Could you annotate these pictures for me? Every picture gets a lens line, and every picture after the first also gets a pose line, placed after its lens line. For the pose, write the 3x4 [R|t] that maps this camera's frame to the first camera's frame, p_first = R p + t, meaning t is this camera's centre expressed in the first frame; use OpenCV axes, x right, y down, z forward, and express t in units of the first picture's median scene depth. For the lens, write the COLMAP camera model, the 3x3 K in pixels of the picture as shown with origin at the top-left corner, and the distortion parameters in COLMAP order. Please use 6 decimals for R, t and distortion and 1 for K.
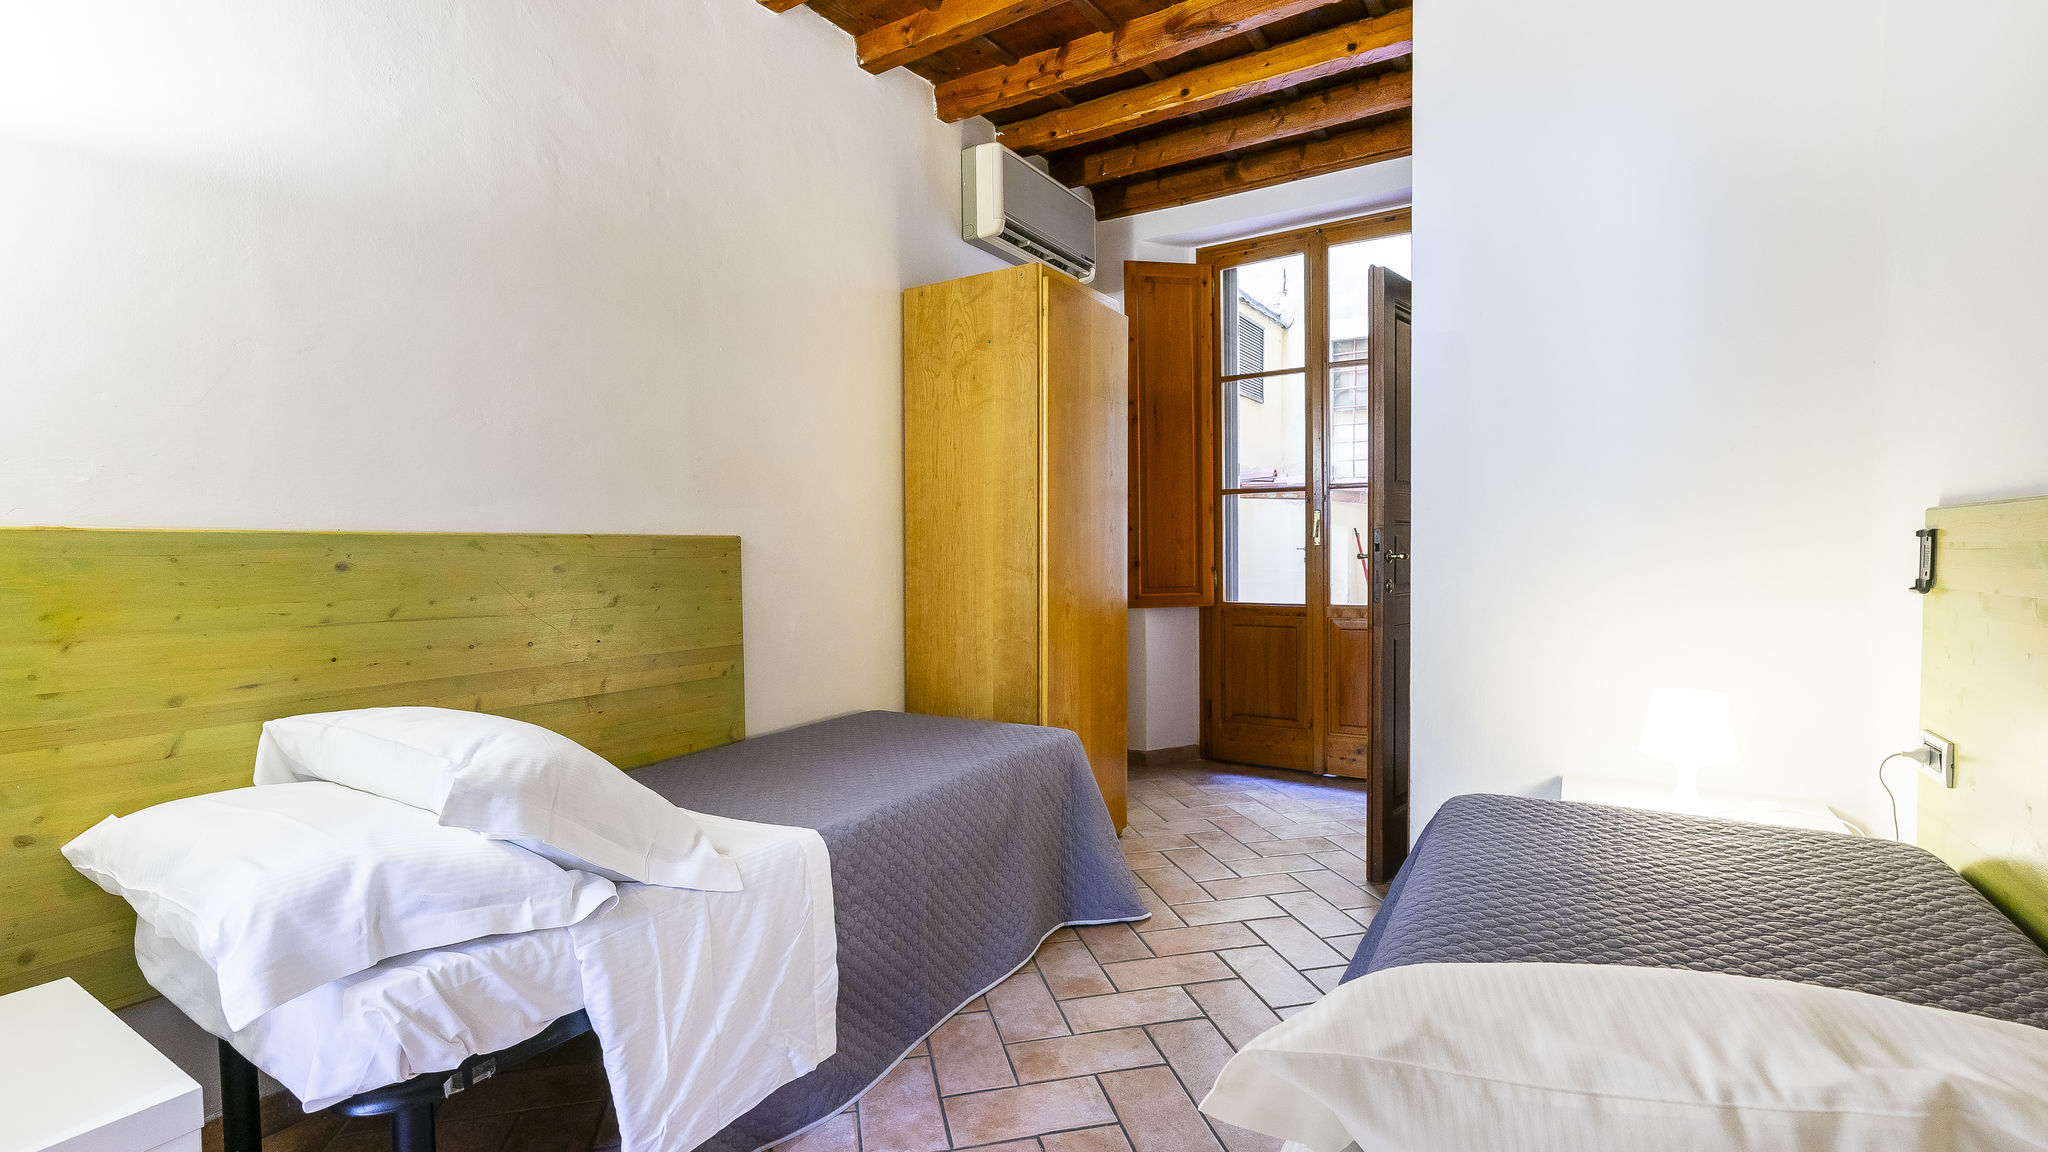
lens RADIAL K [[919.5, 0, 1024.0], [0, 919.5, 576.0], [0, 0, 1]] dist [-0.002782, -0.000200]
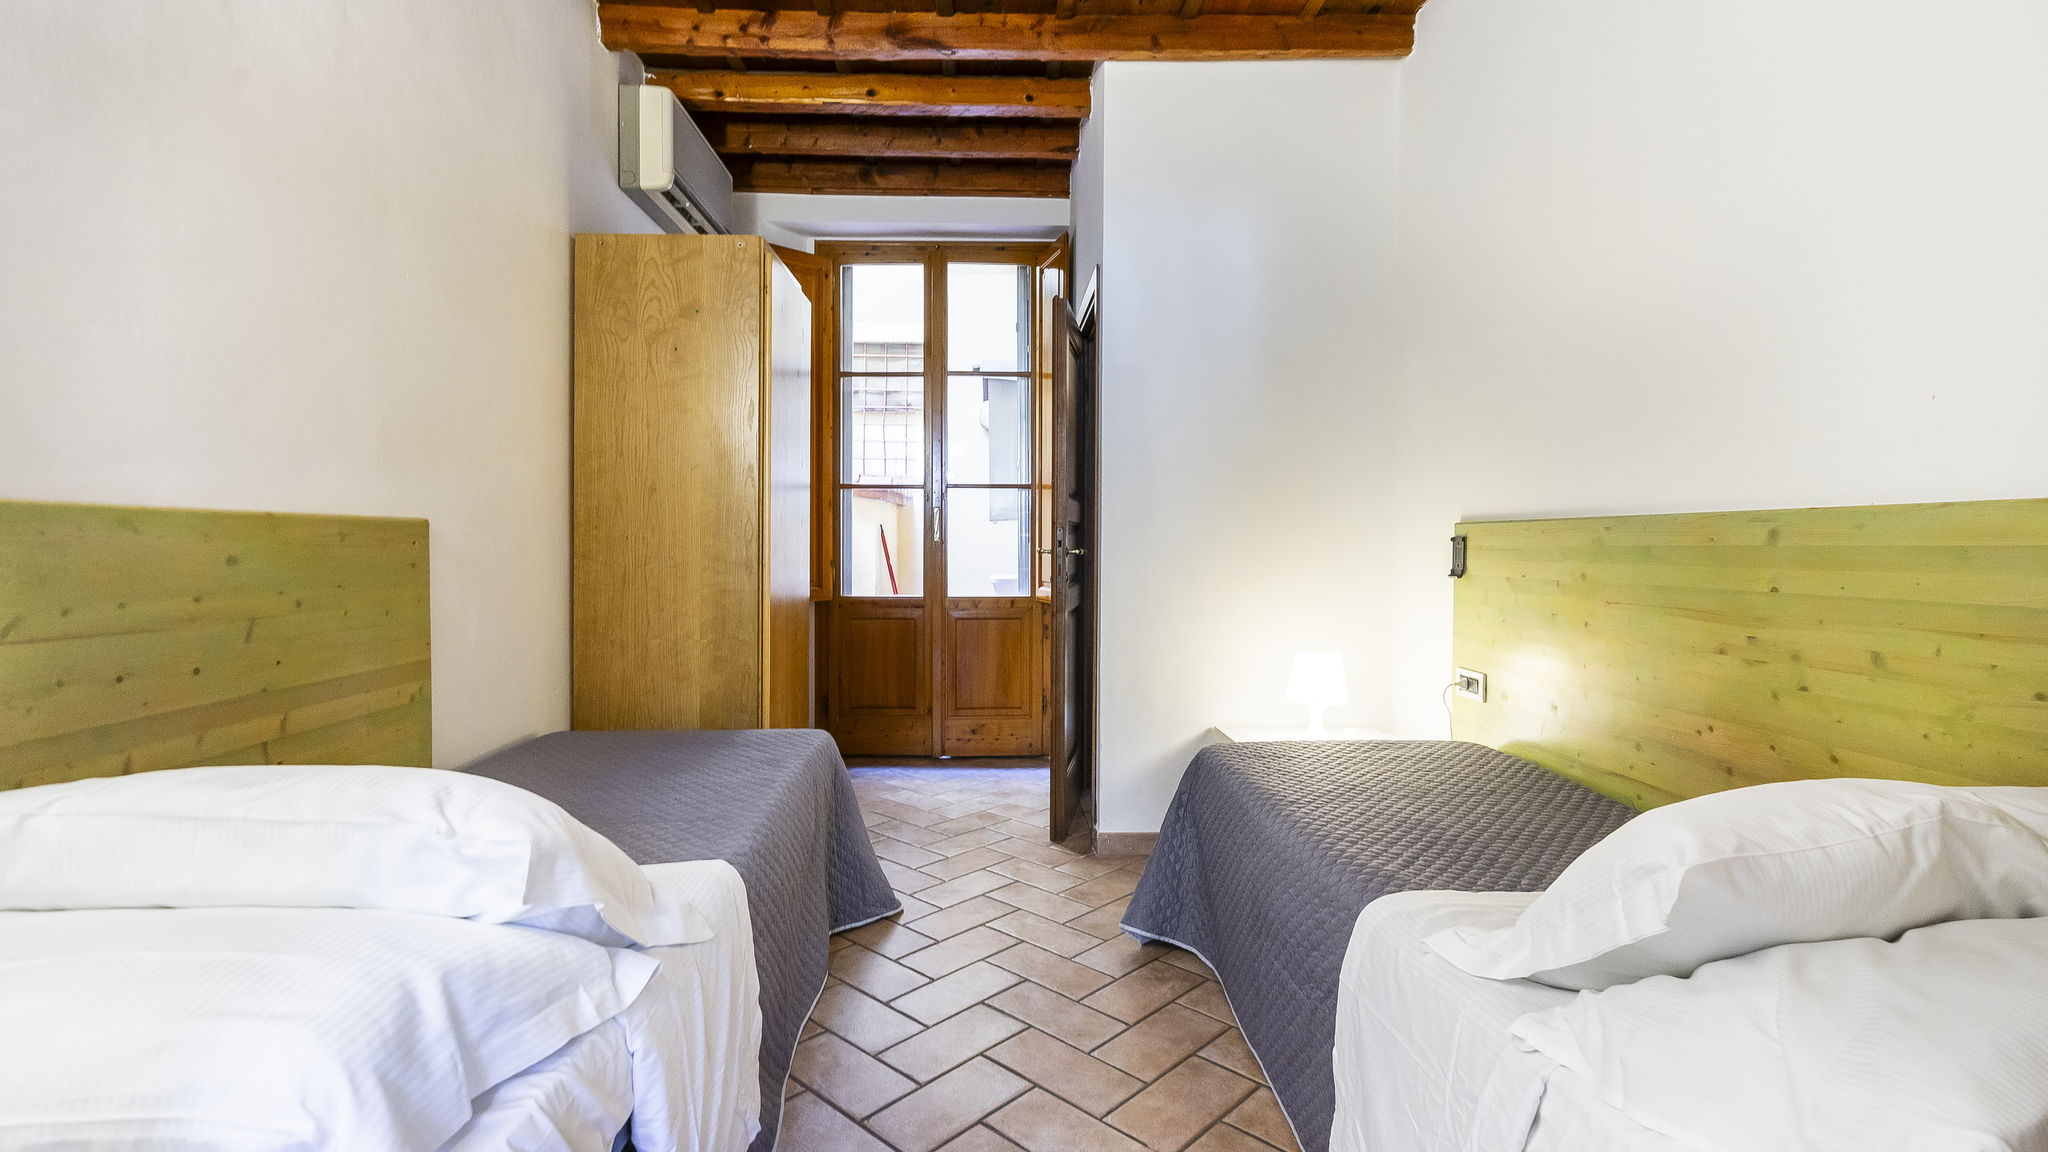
lens RADIAL K [[942.7, 0, 1021.1], [0, 942.7, 554.5], [0, 0, 1]] dist [-0.001881, 0.000088]
pose [[0.832120, 0.005599, 0.554568, -0.273072], [0.004297, 0.999854, -0.016542, 0.001197], [-0.554580, 0.016148, 0.831974, 0.052767]]
